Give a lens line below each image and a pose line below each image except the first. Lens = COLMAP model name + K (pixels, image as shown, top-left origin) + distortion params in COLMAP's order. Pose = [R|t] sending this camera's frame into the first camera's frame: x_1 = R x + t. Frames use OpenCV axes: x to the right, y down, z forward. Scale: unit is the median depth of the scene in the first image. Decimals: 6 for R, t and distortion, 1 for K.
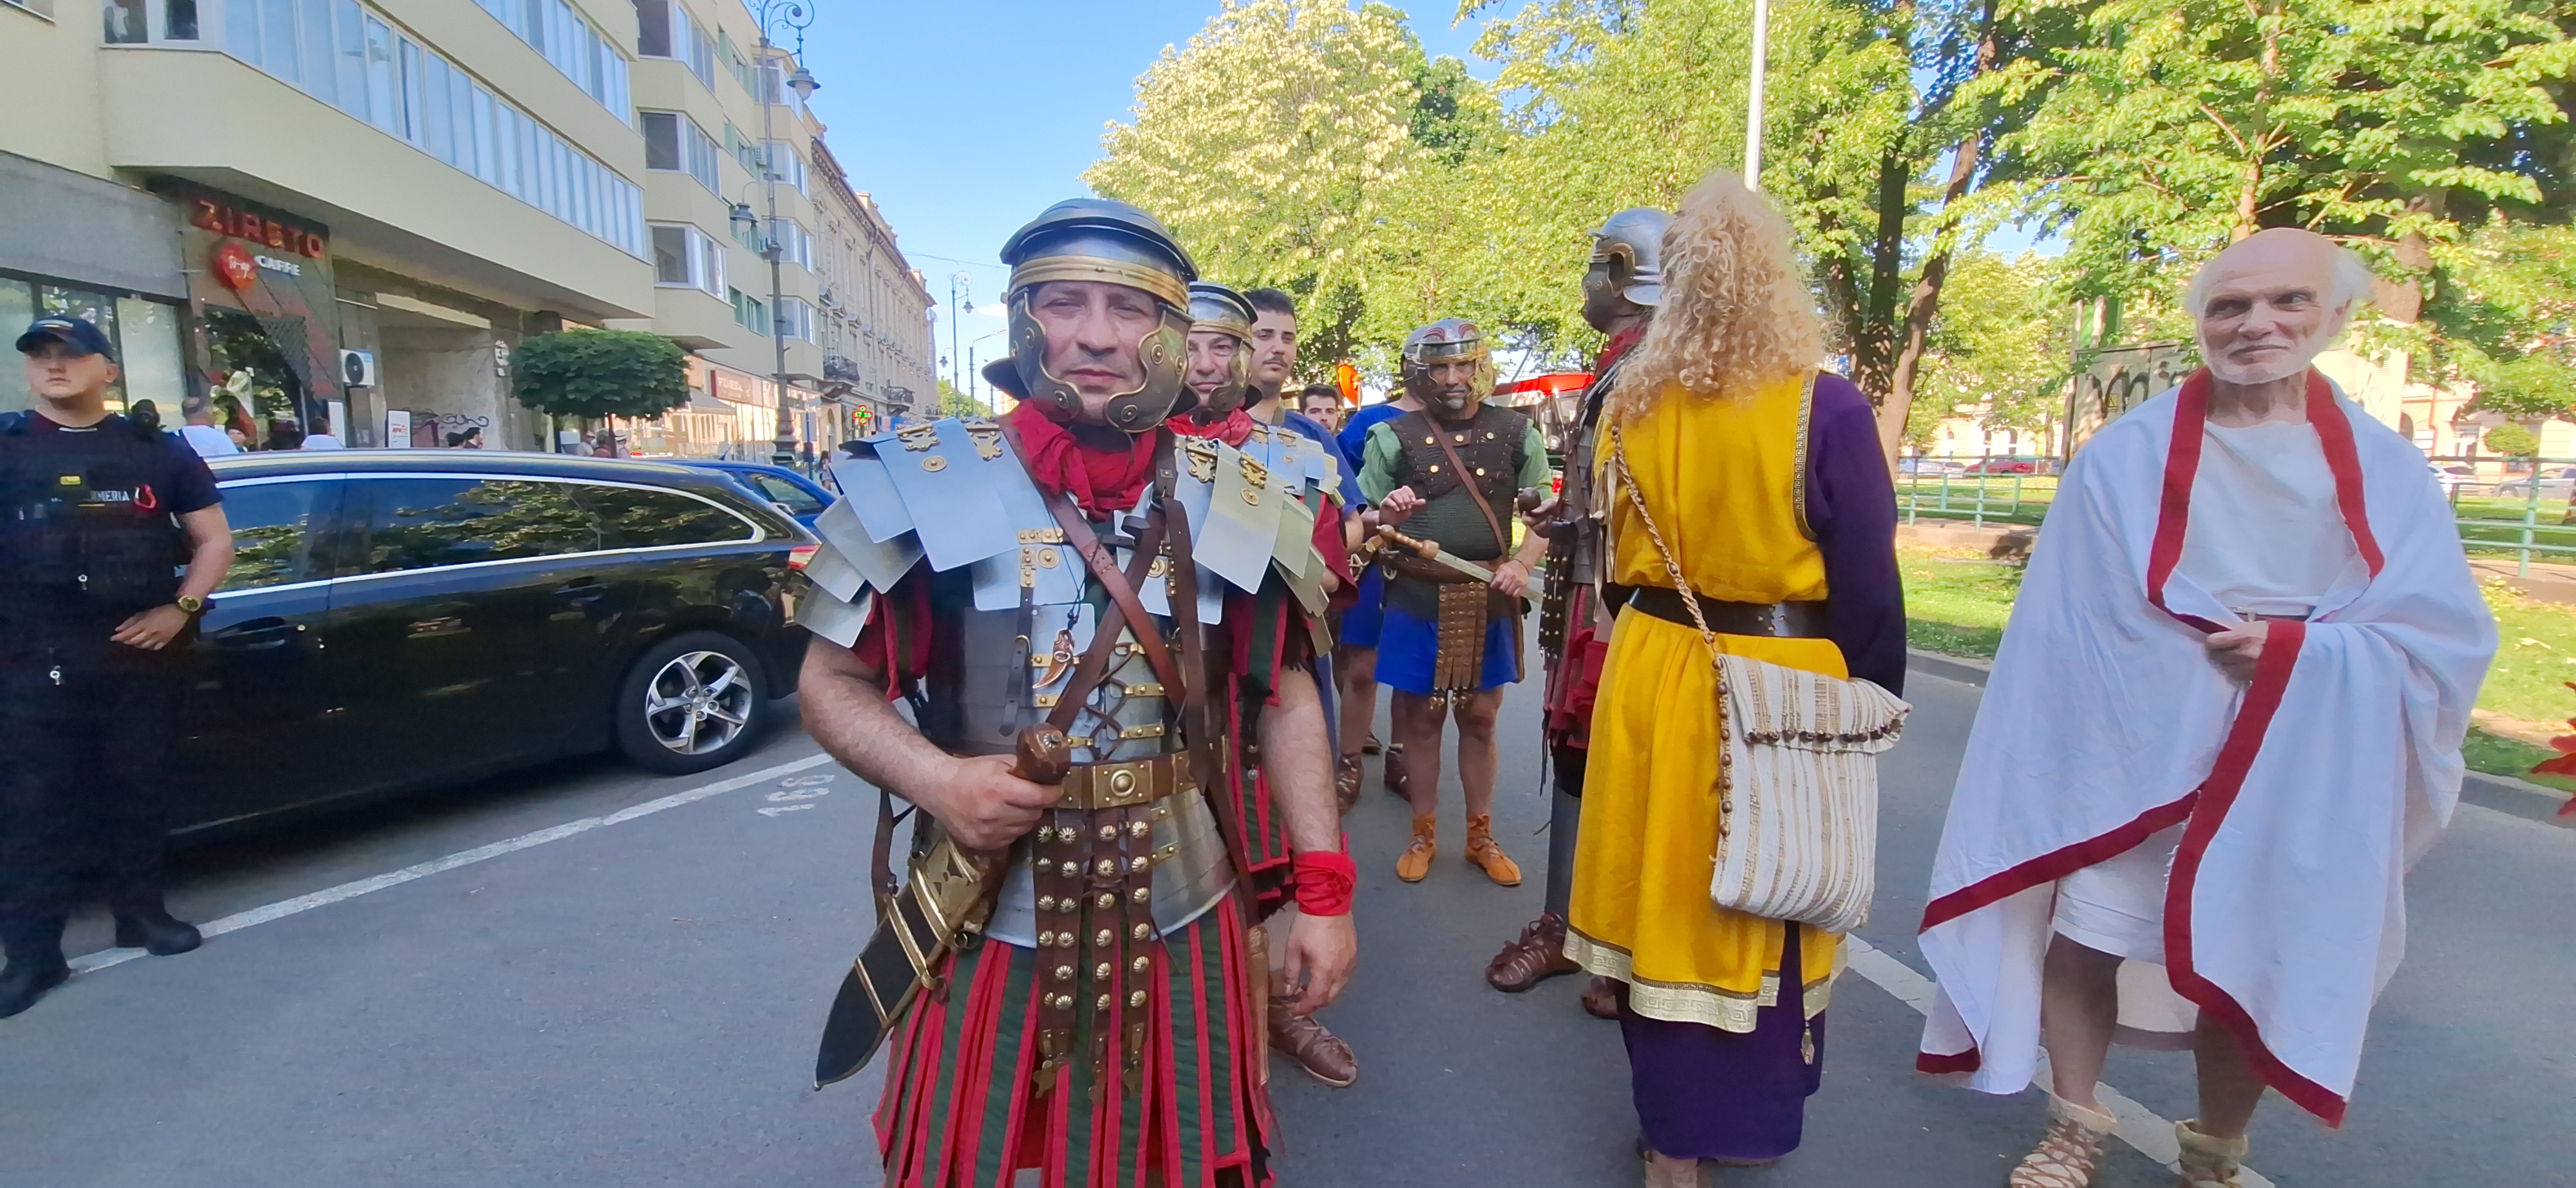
lens RADIAL K [[1022.9, 0, 1292.7], [0, 1022.9, 604.7], [0, 0, 1]] dist [-0.009466, -0.007199]
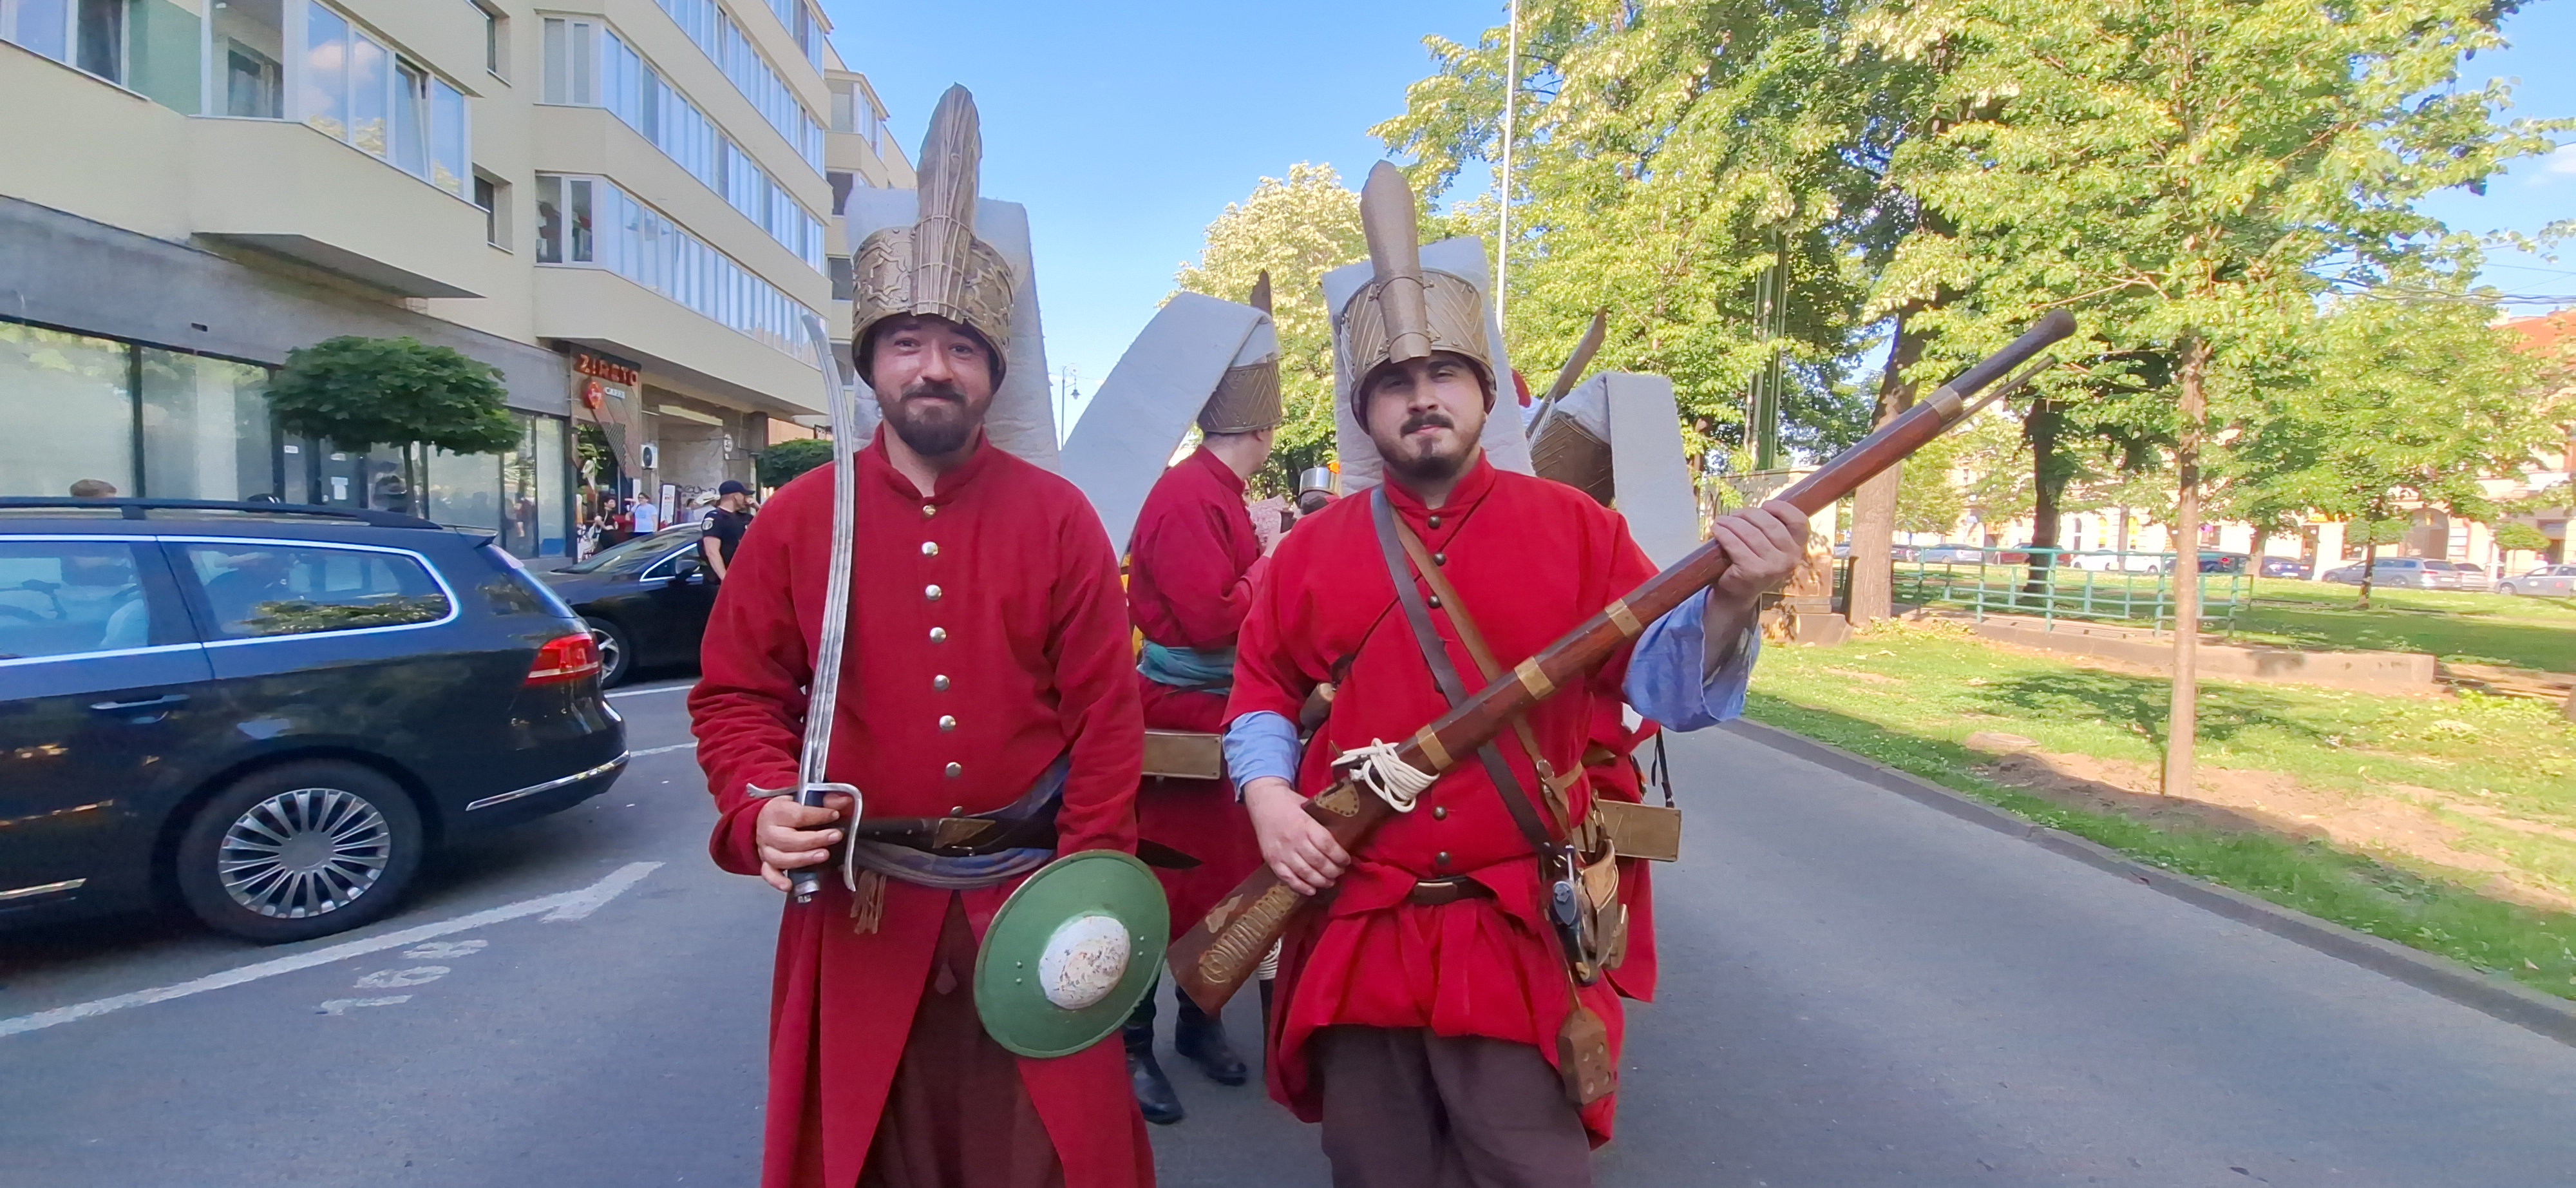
lens RADIAL K [[1022.9, 0, 1292.6], [0, 1022.9, 599.8], [0, 0, 1]] dist [-0.009466, -0.007199]
pose [[0.994501, 0.030229, -0.100266, 0.215843], [-0.037424, 0.996797, -0.070674, 0.057939], [0.097808, 0.074037, 0.992447, -0.468438]]
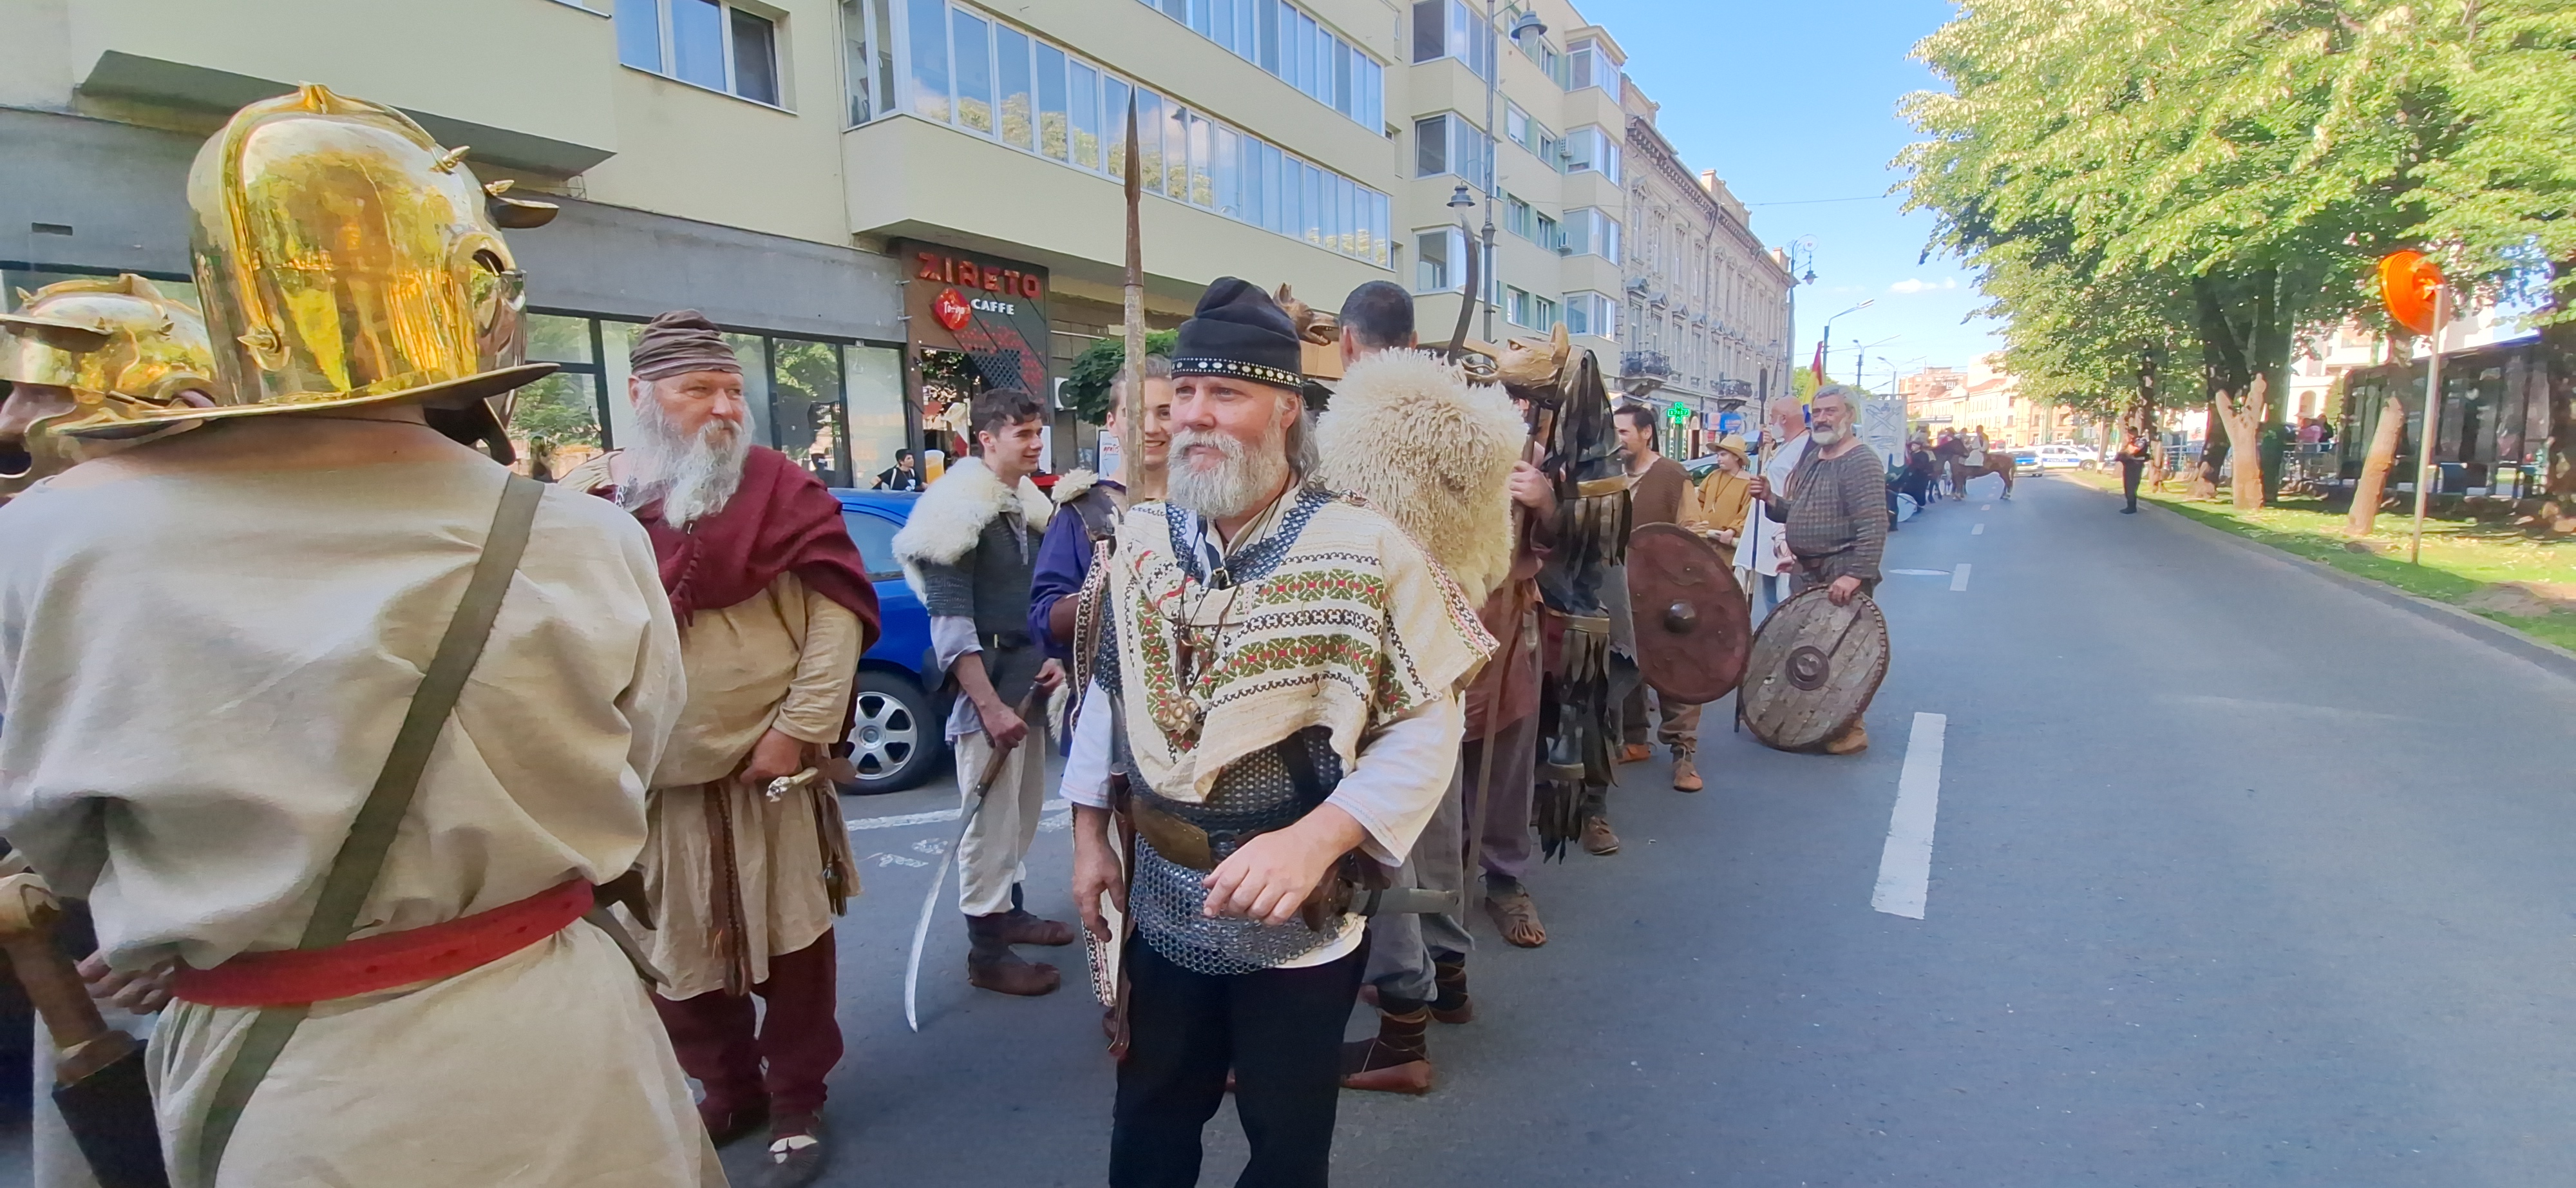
lens RADIAL K [[1022.9, 0, 1269.7], [0, 1022.9, 606.8], [0, 0, 1]] dist [-0.009466, -0.007199]
pose [[0.676833, 0.077263, -0.732070, 0.072161], [-0.076317, 0.996483, 0.034611, -0.068944], [0.732170, 0.032444, 0.680349, 0.485329]]
